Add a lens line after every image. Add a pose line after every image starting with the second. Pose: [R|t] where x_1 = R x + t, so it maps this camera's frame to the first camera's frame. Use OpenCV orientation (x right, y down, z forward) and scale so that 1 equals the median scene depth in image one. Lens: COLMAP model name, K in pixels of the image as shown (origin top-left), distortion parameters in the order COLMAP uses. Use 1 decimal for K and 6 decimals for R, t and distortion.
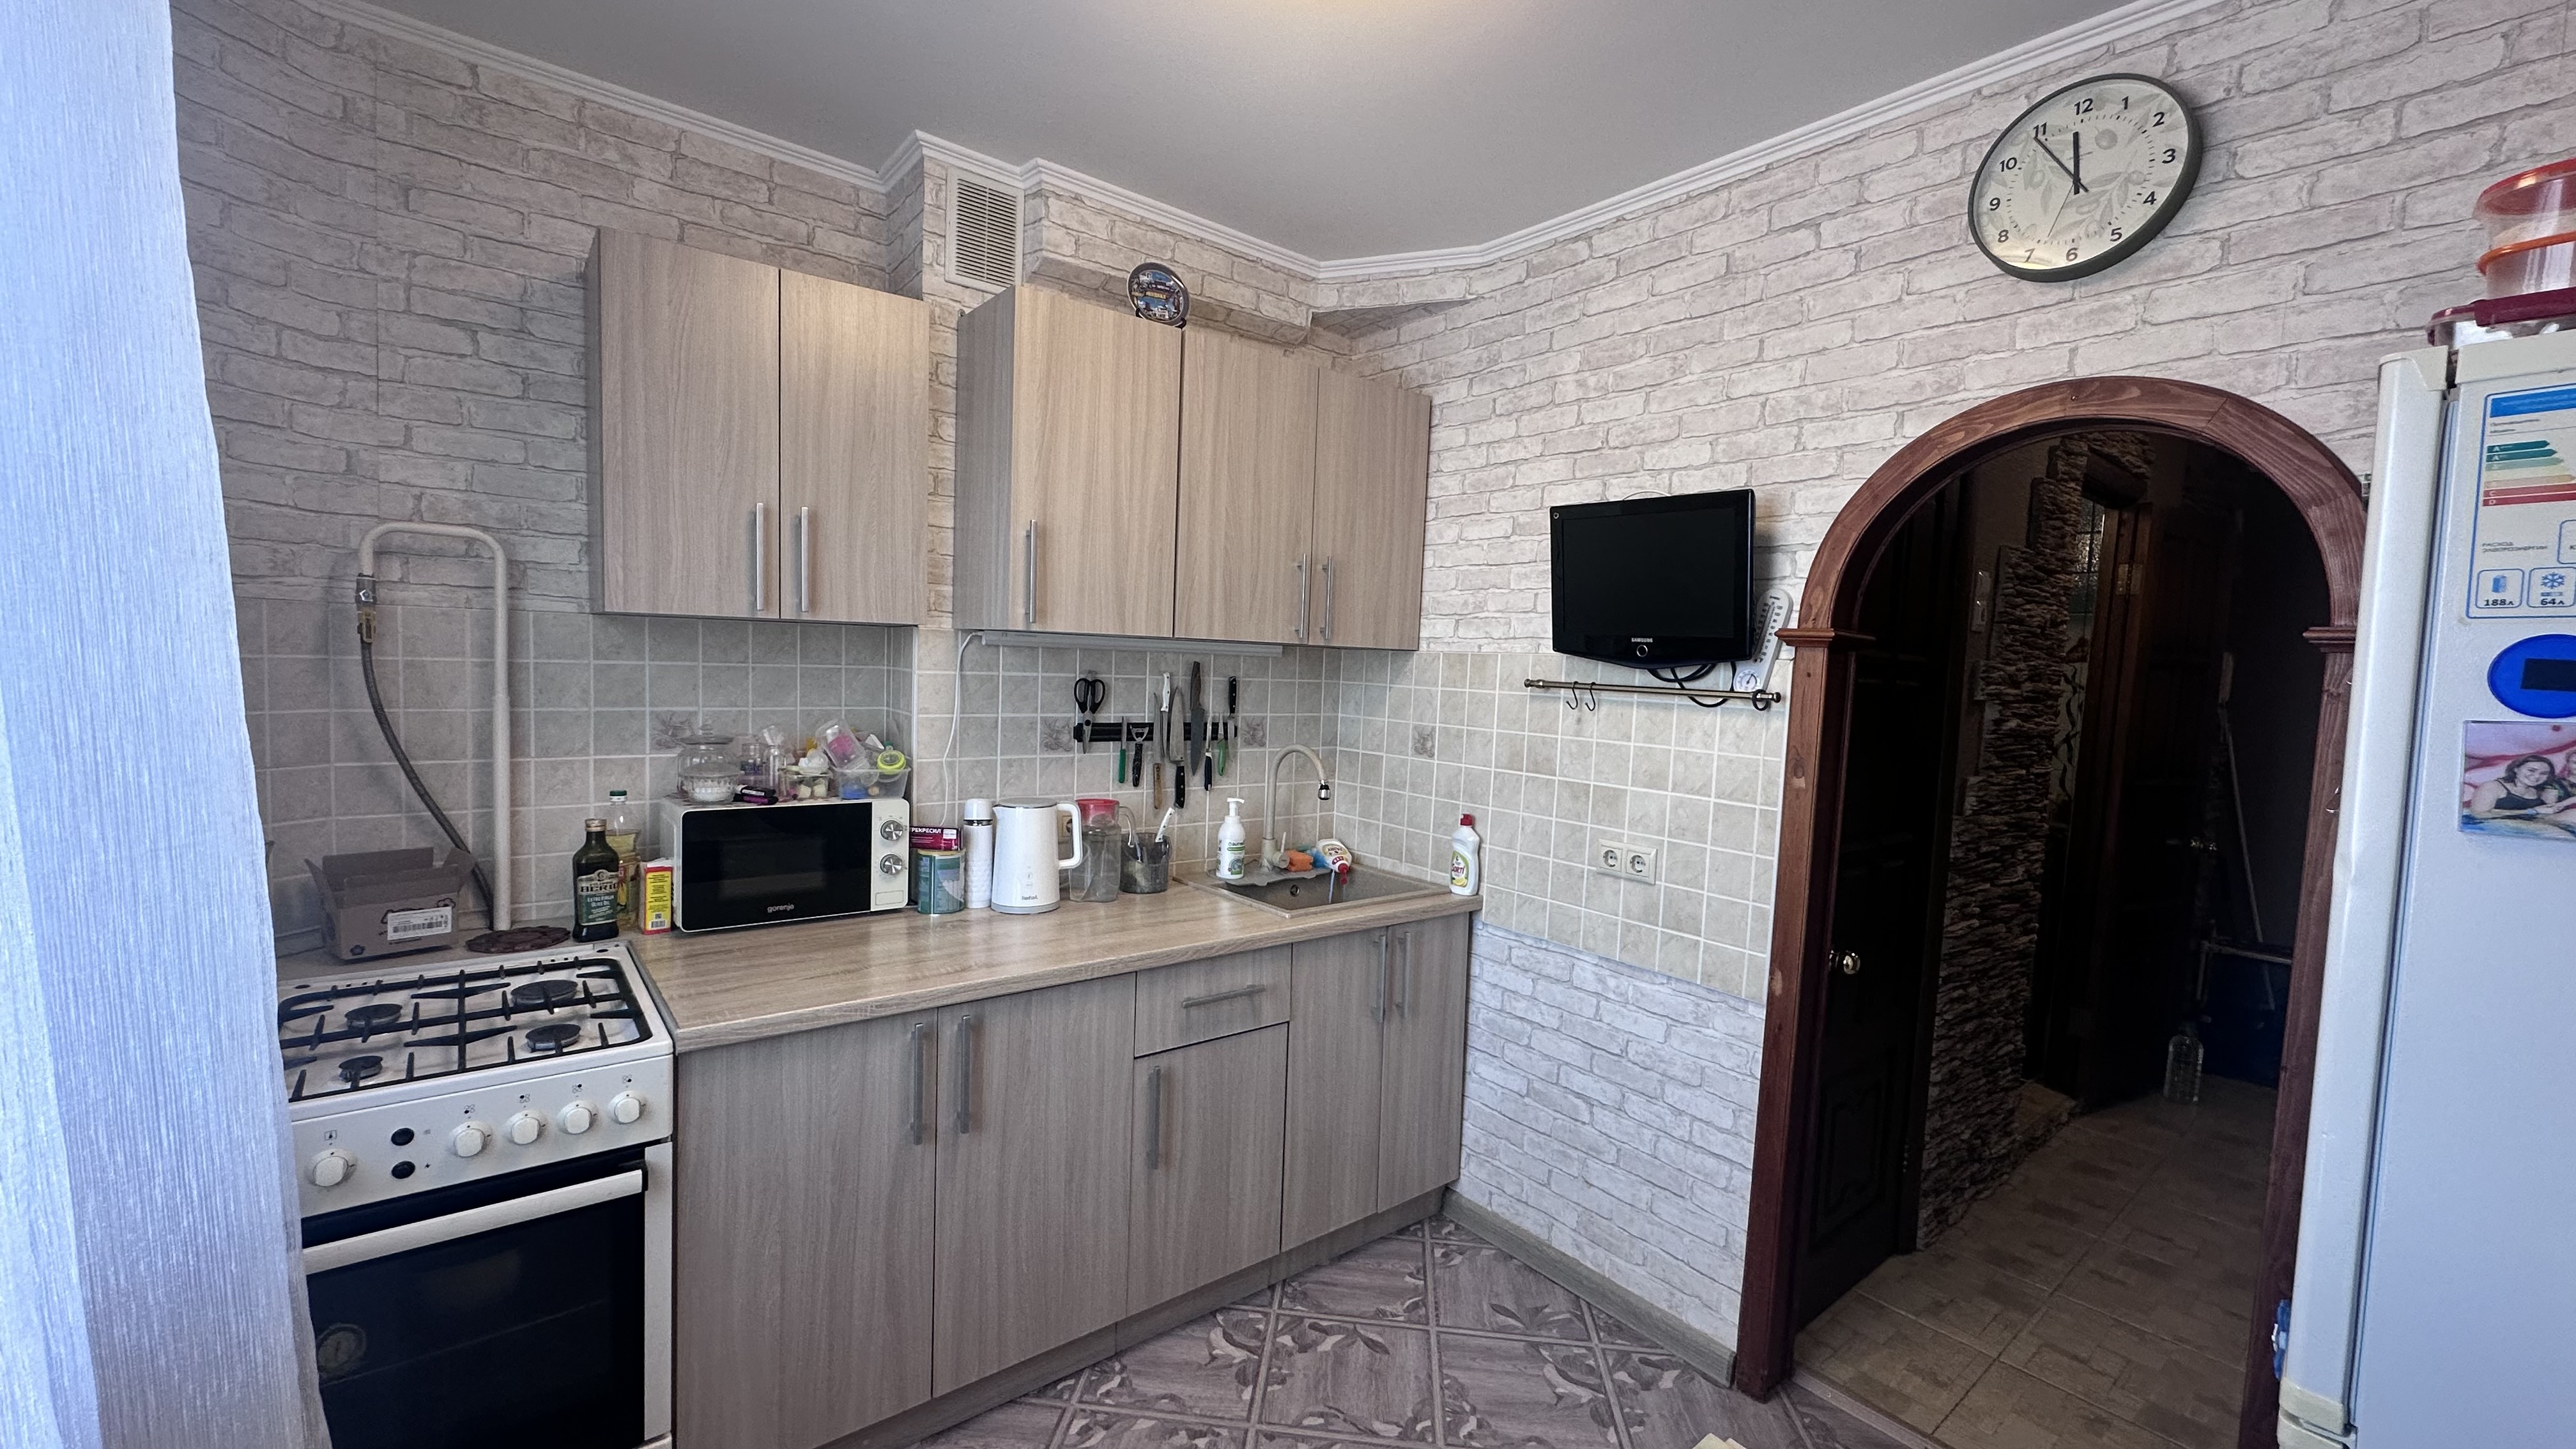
lens RADIAL K [[1023.2, 0, 1287.1], [0, 1023.2, 721.0], [0, 0, 1]] dist [-0.002968, 0.000668]
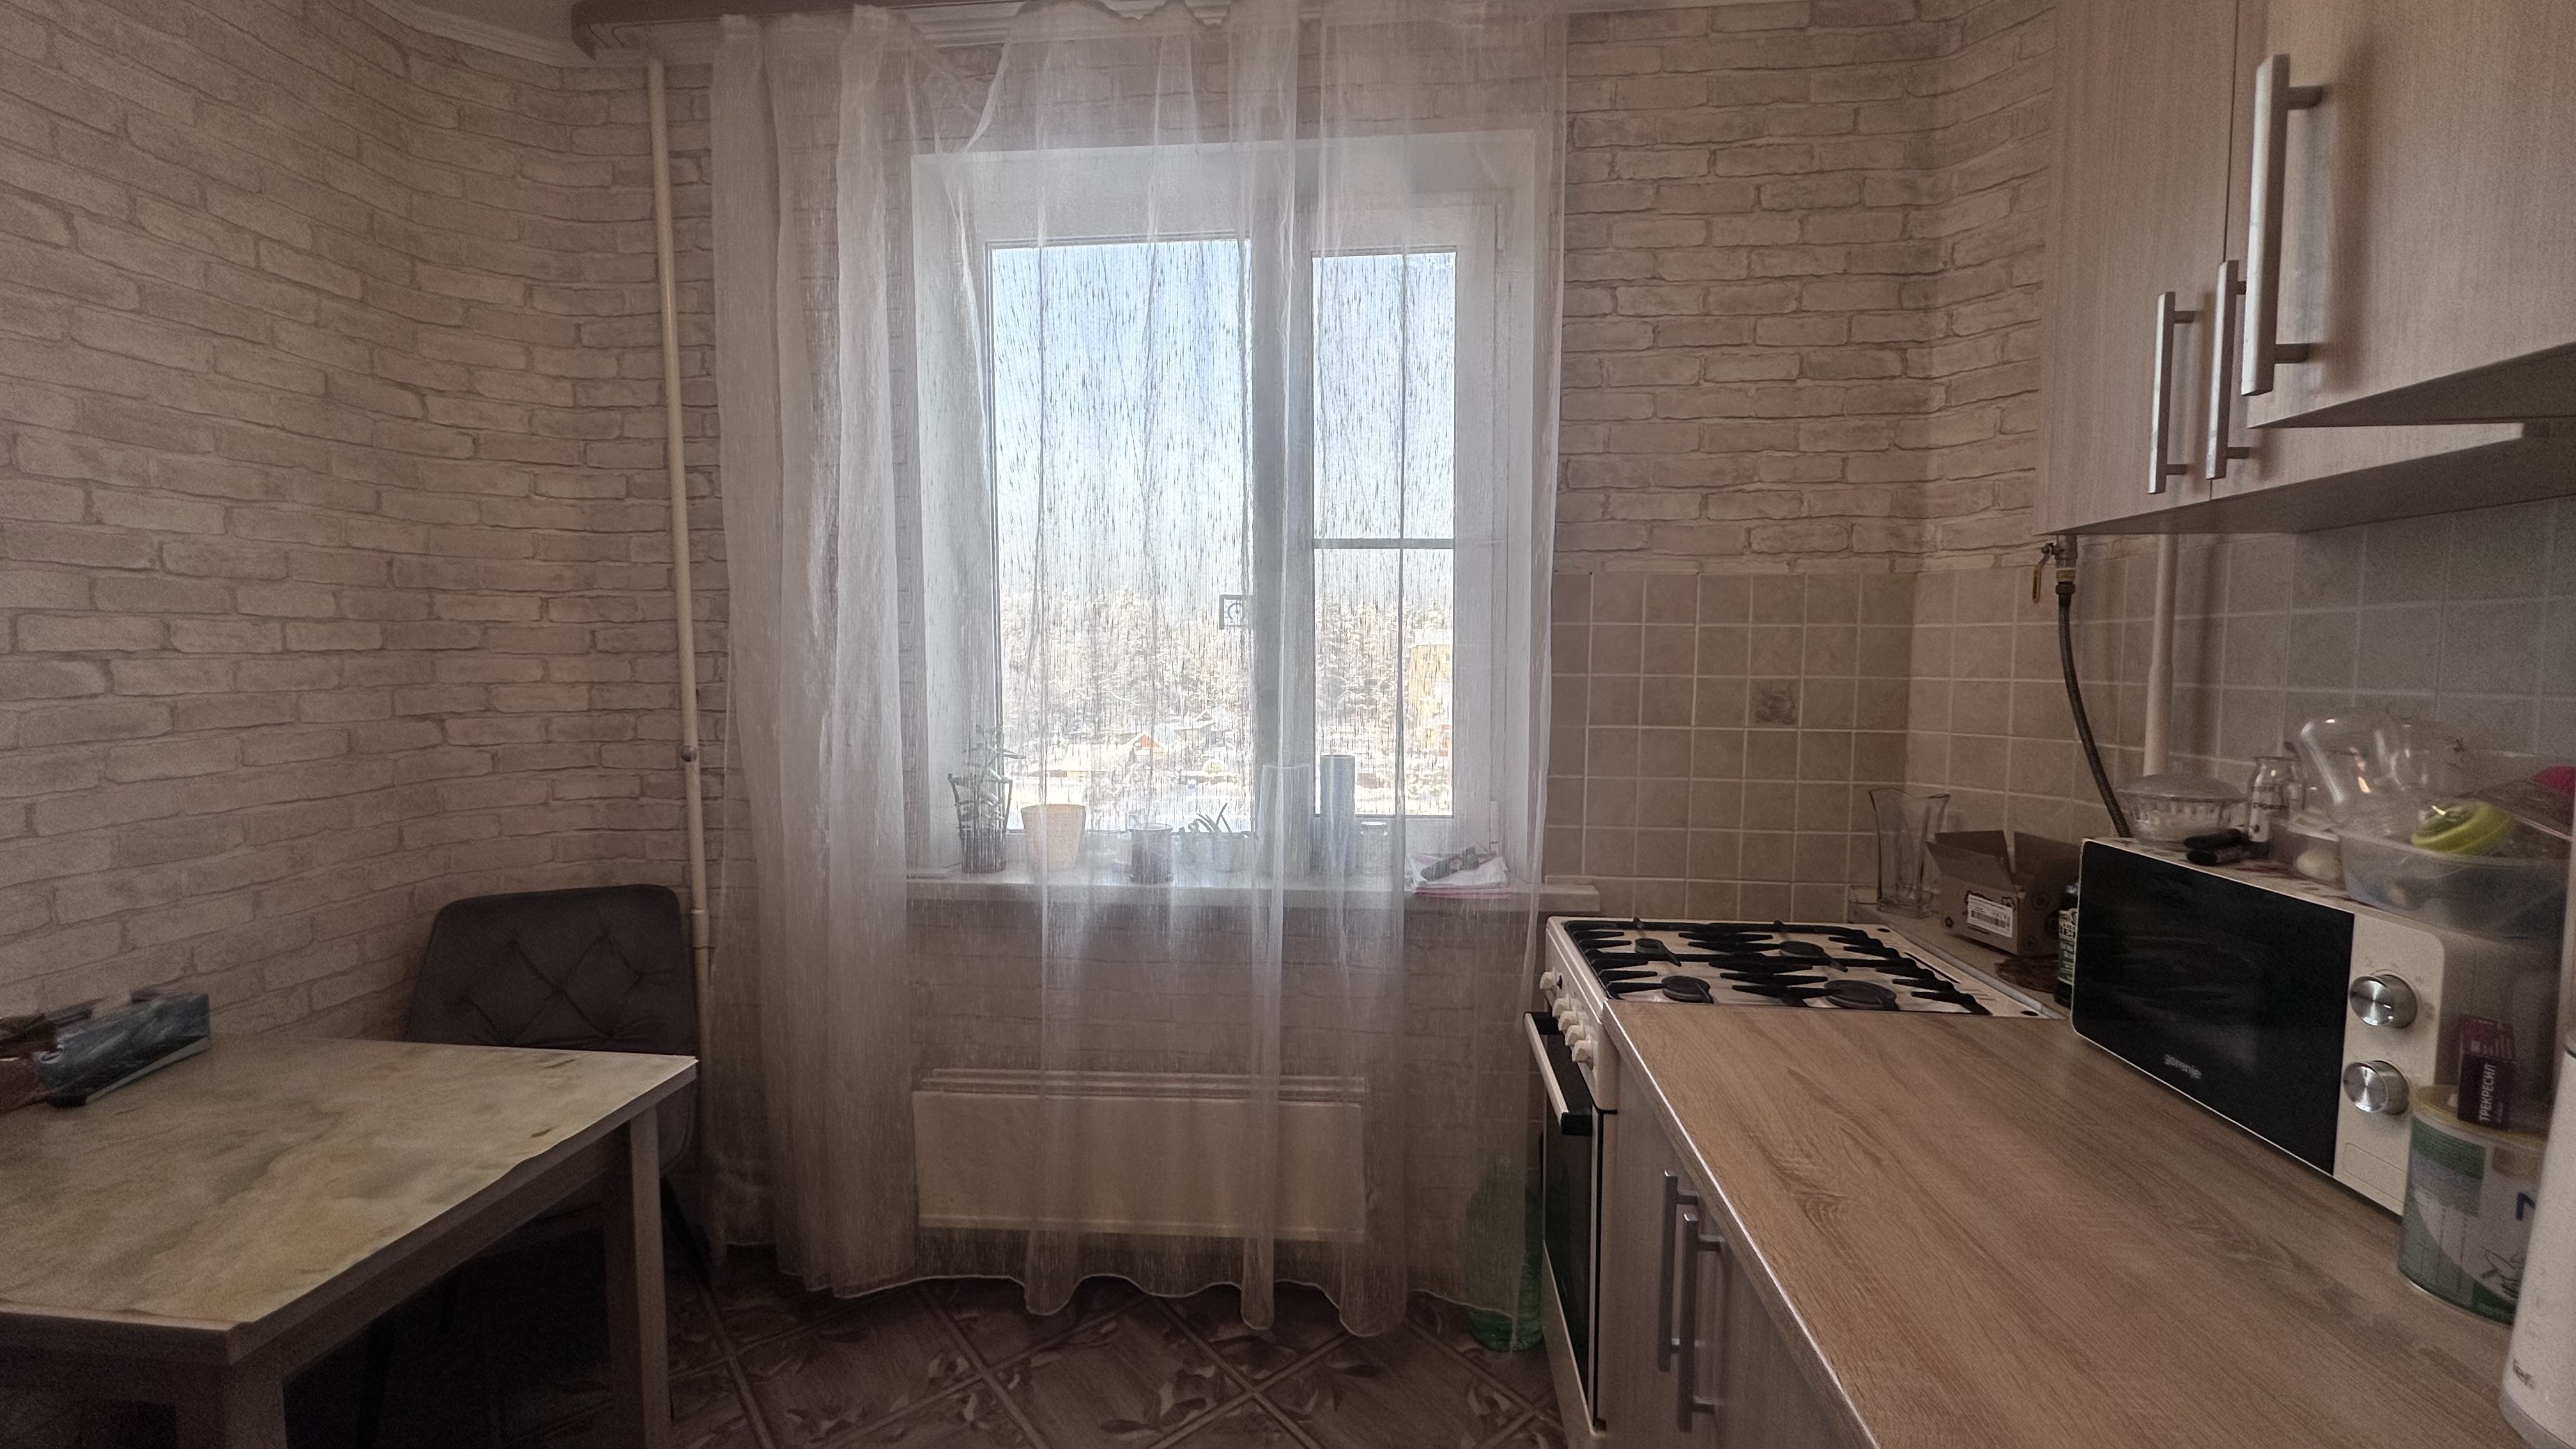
lens RADIAL K [[1023.2, 0, 1287.5], [0, 1023.2, 720.4], [0, 0, 1]] dist [-0.002968, 0.000668]
pose [[-0.695957, 0.010073, -0.718012, 0.175794], [-0.069924, 0.994199, 0.081724, -0.000773], [0.714670, 0.107083, -0.691216, 0.958907]]
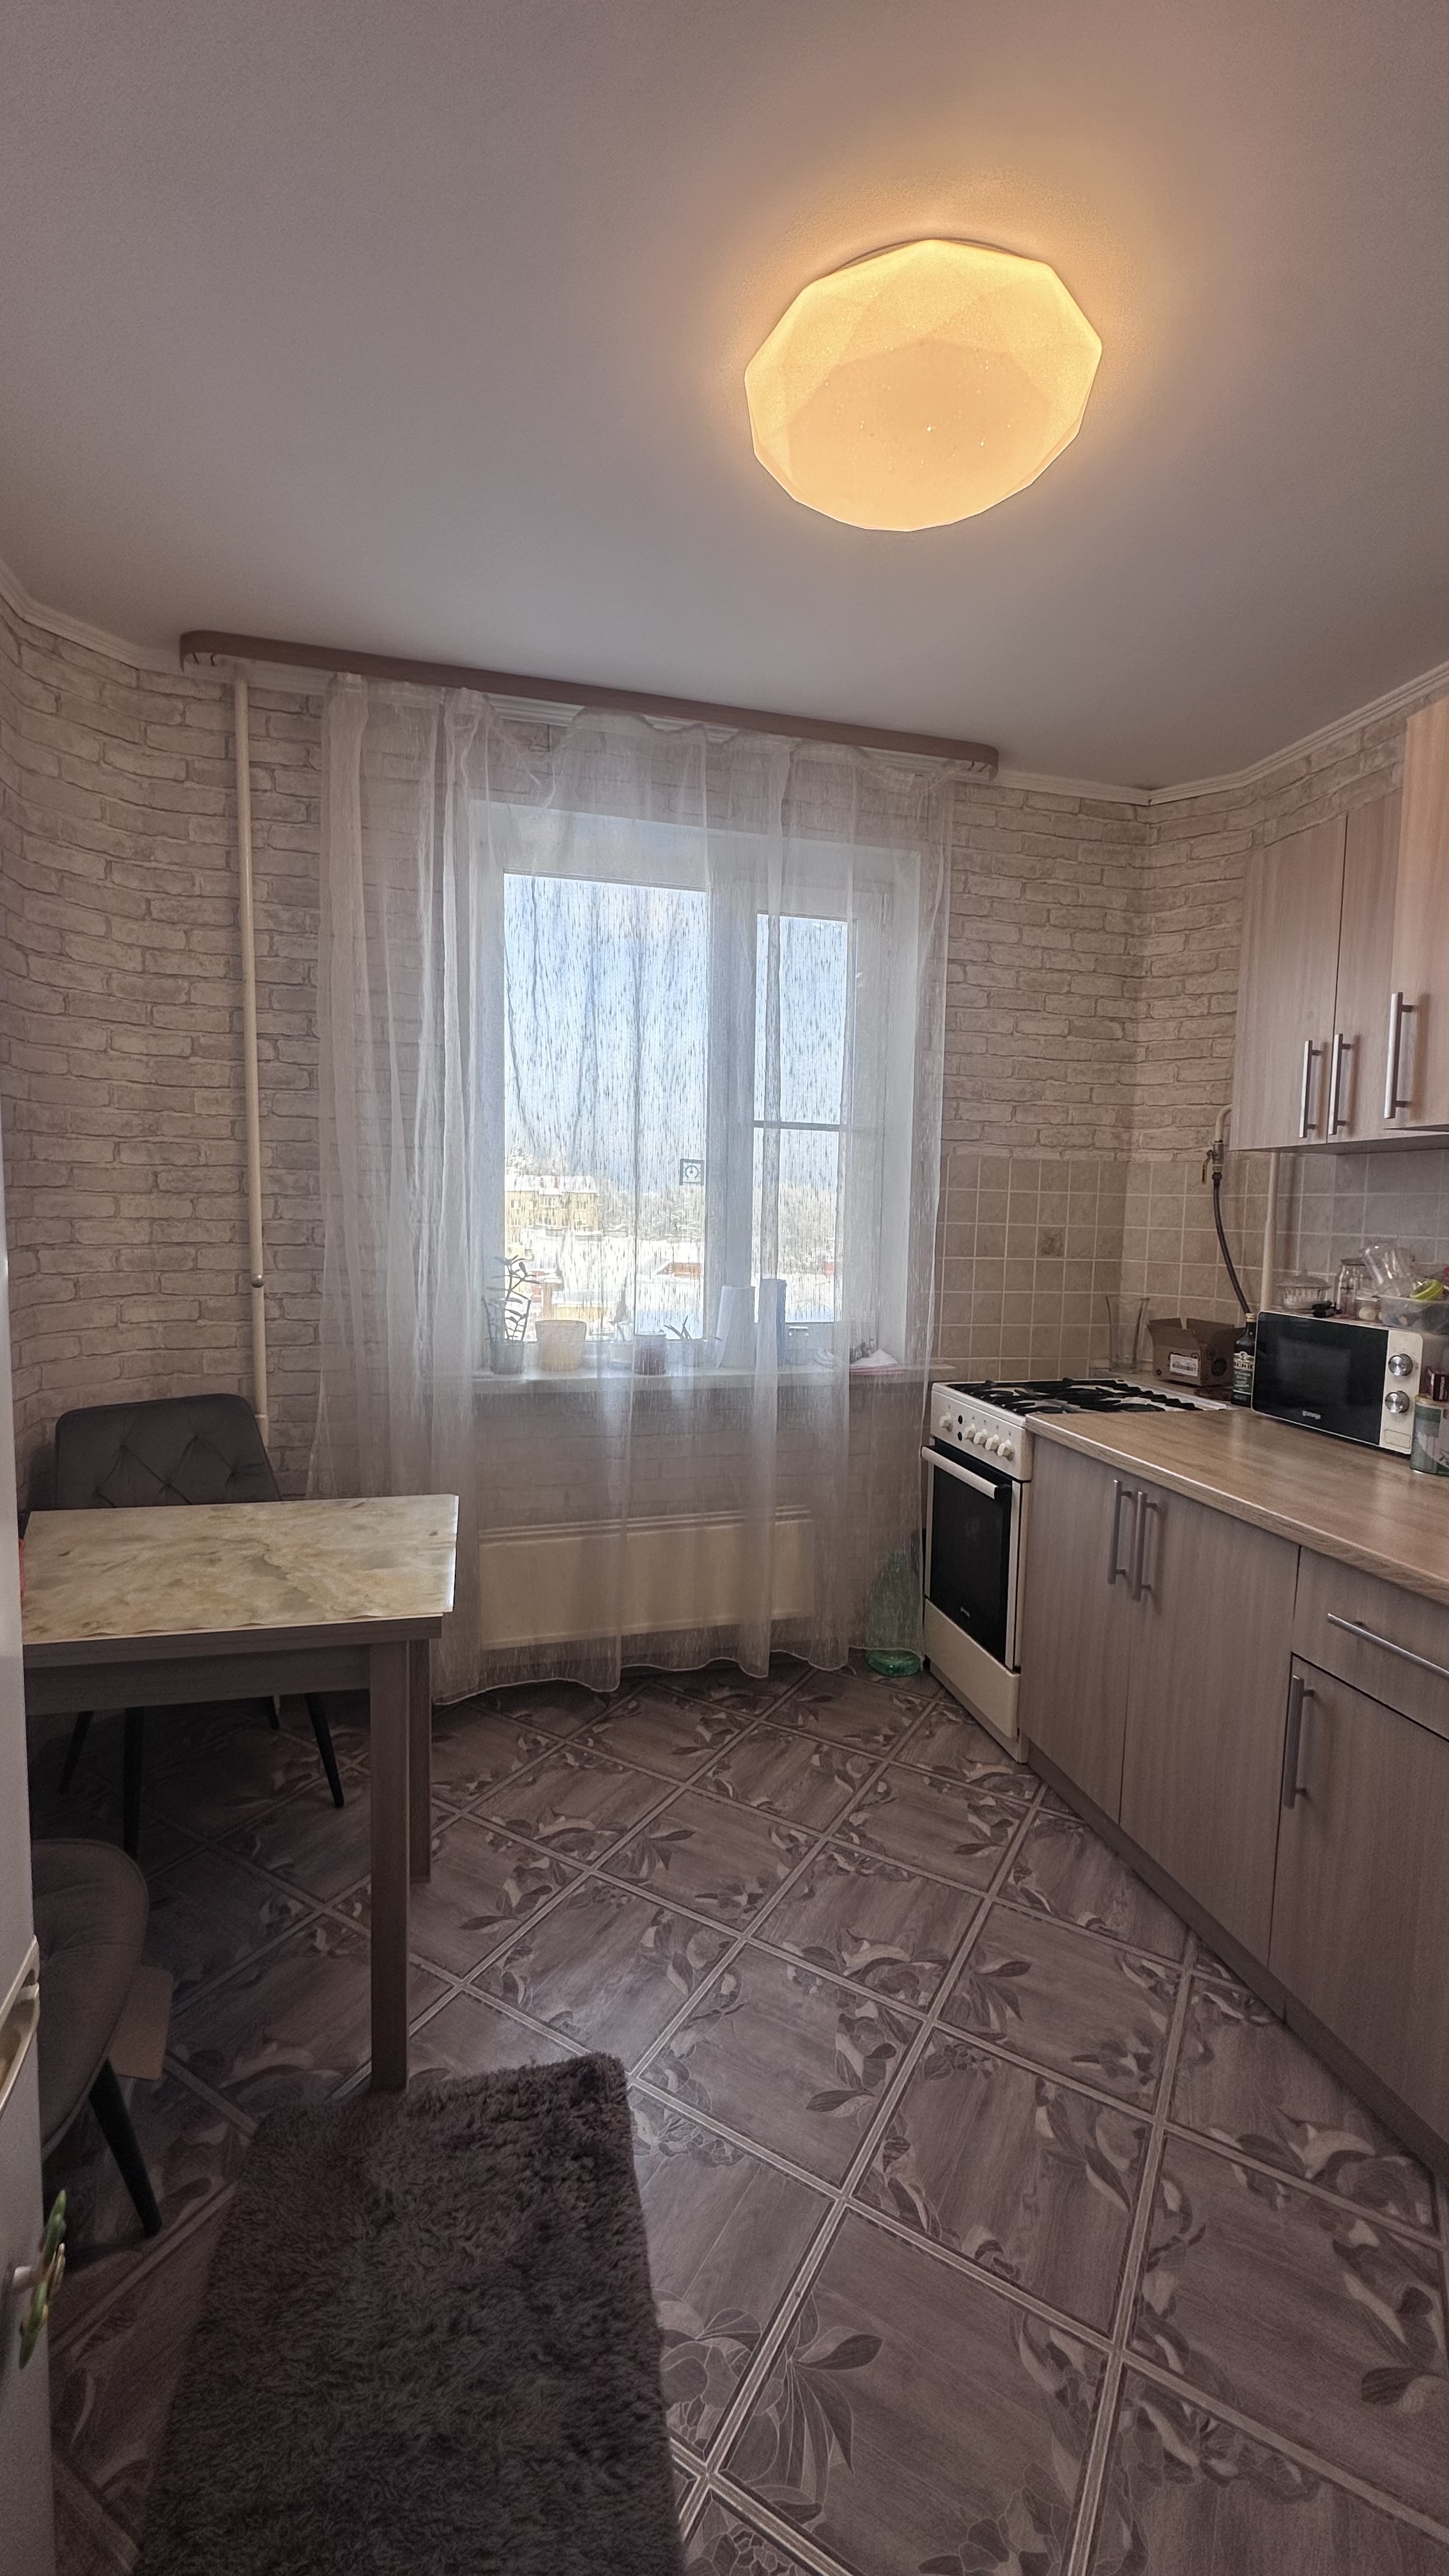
lens RADIAL K [[1023.2, 0, 727.5], [0, 1023.2, 1288.4], [0, 0, 1]] dist [-0.002968, 0.000668]
pose [[-0.411576, 0.029536, -0.910897, 0.685724], [-0.091204, 0.993123, 0.073411, 0.027350], [0.906800, 0.113291, -0.406052, 0.818356]]
